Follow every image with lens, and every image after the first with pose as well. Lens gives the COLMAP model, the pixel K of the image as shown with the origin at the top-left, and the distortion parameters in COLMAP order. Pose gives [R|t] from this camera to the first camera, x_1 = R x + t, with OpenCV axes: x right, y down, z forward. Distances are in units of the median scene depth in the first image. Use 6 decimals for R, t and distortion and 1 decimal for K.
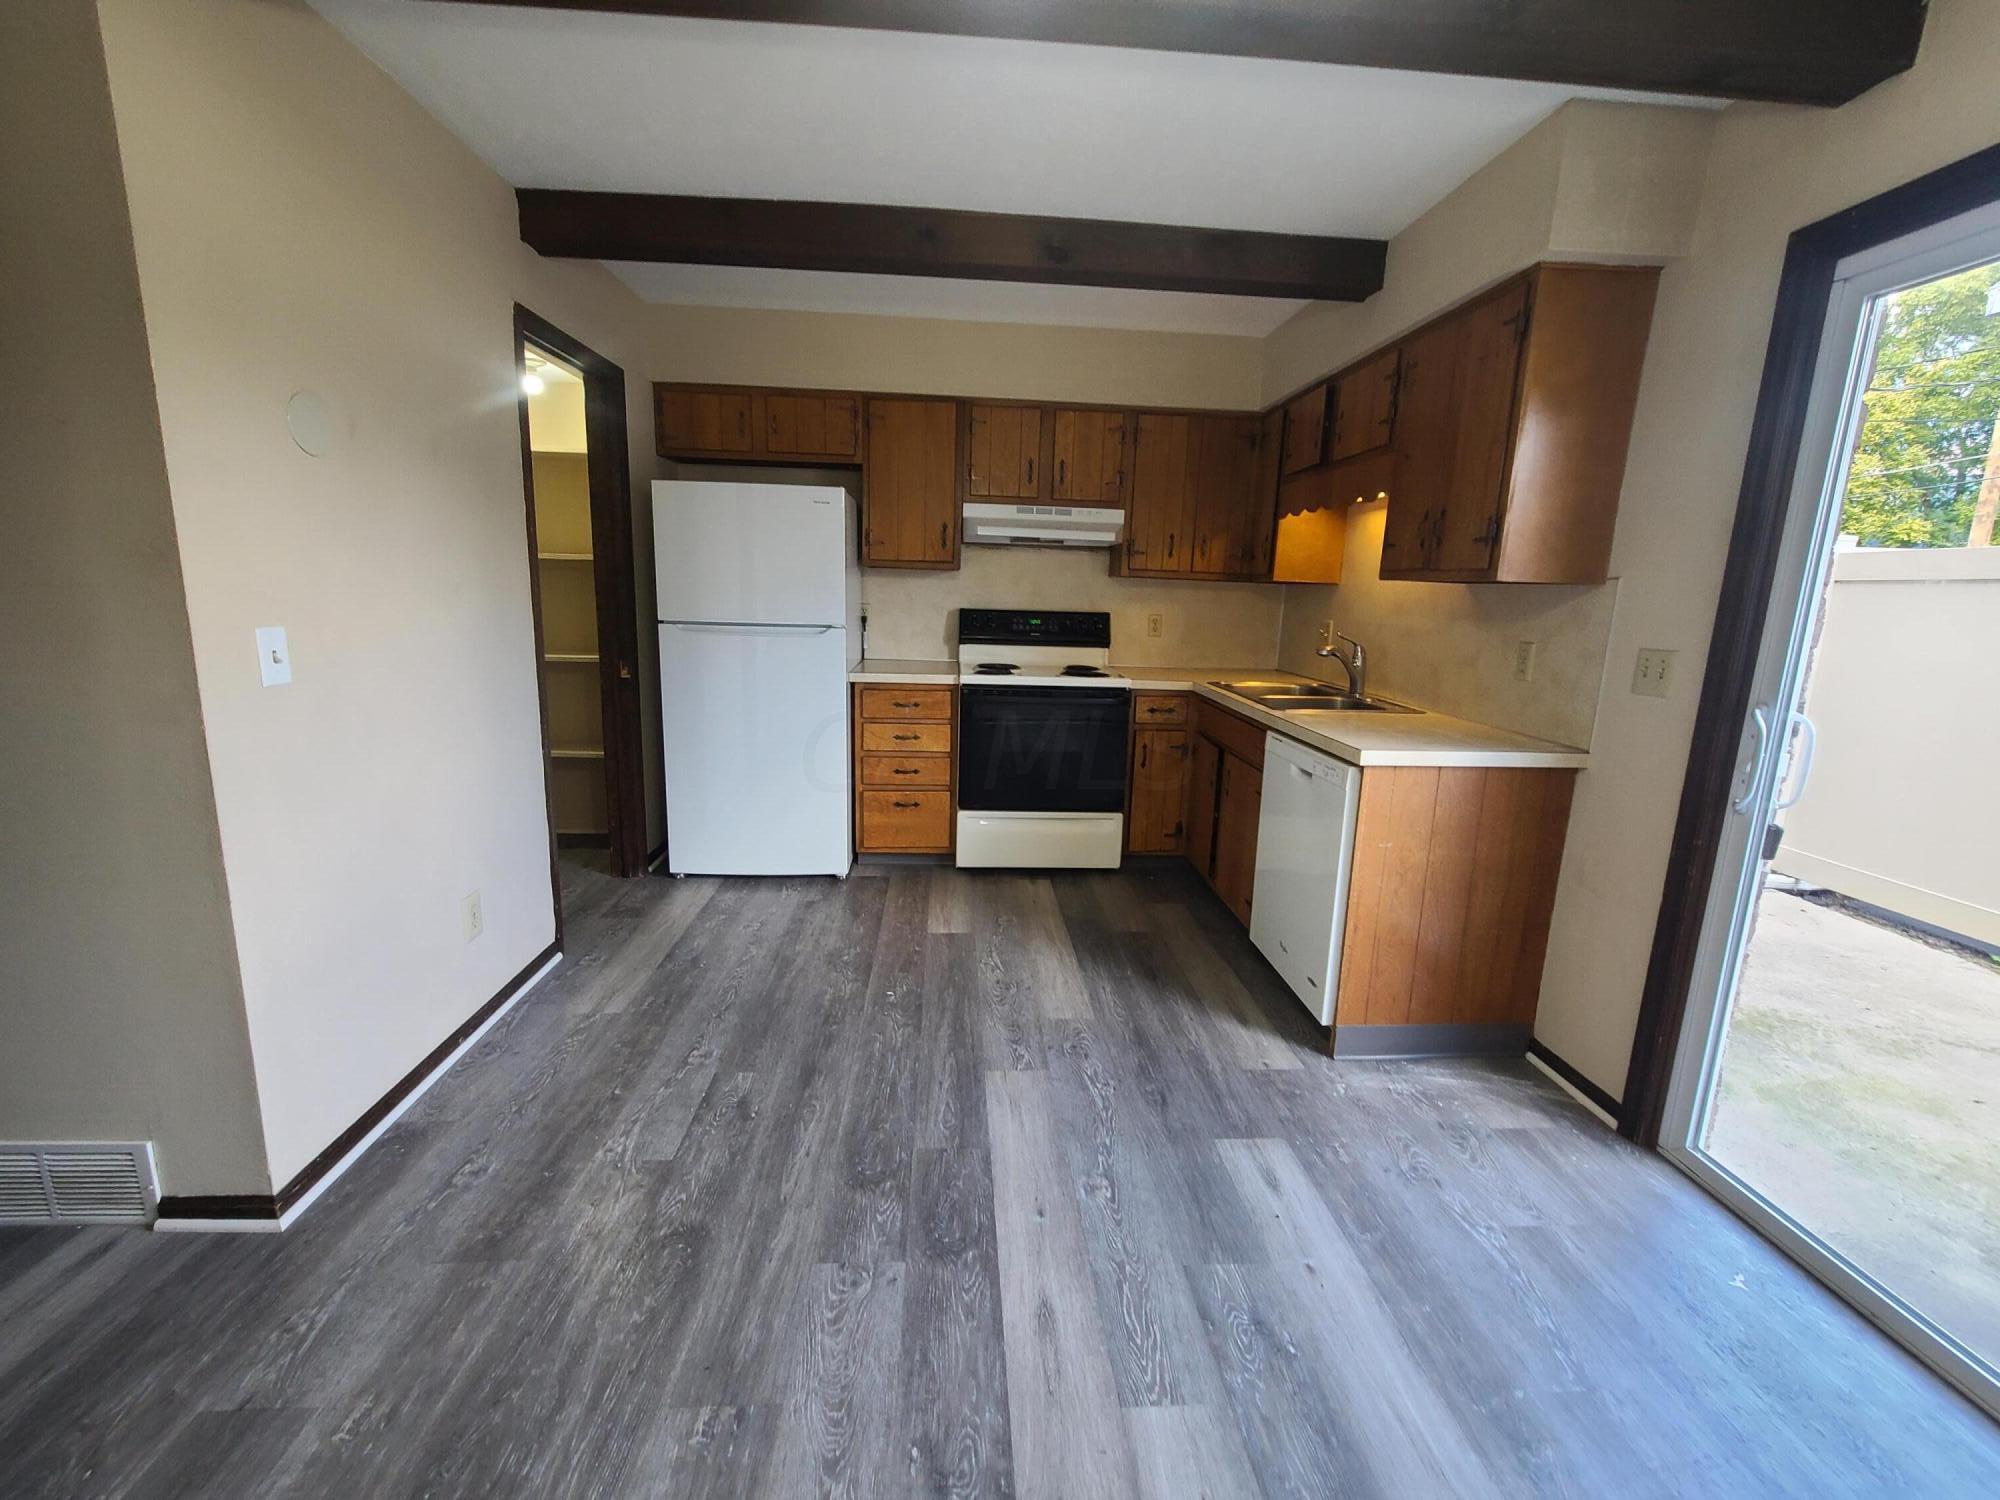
lens RADIAL K [[820.5, 0, 1000.8], [0, 820.5, 743.7], [0, 0, 1]] dist [-0.002893, -0.000159]
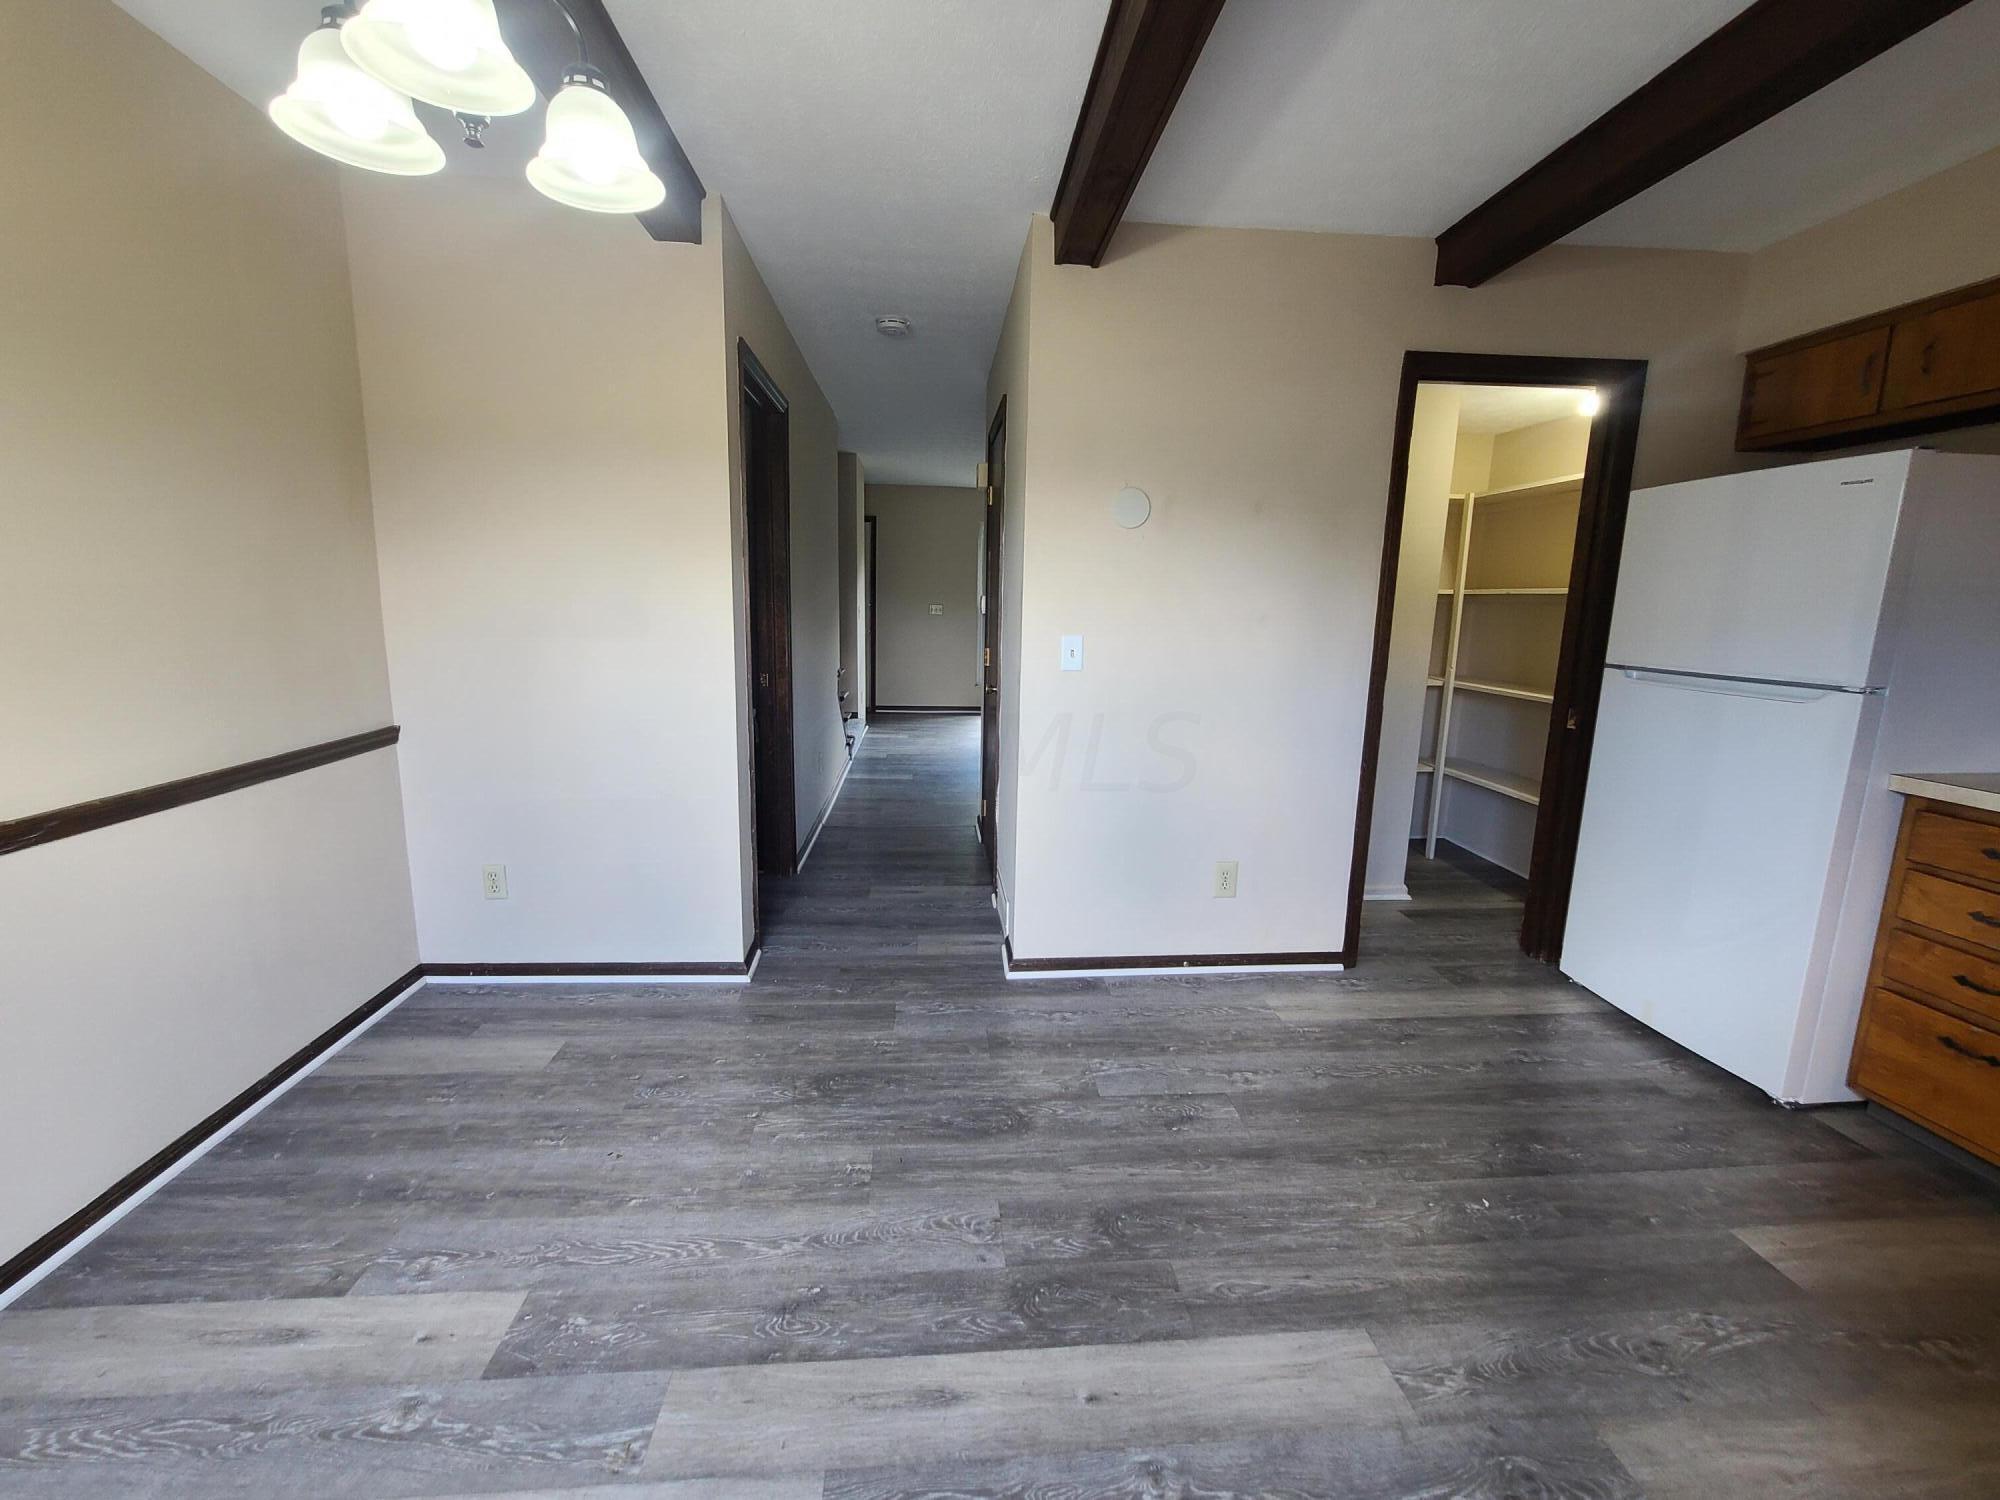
lens RADIAL K [[813.0, 0, 999.1], [0, 813.0, 737.6], [0, 0, 1]] dist [-0.000218, -0.000099]
pose [[0.025487, 0.137348, -0.990195, 0.529965], [-0.206432, 0.969891, 0.129218, -0.085448], [0.978129, 0.201115, 0.053072, 0.546479]]
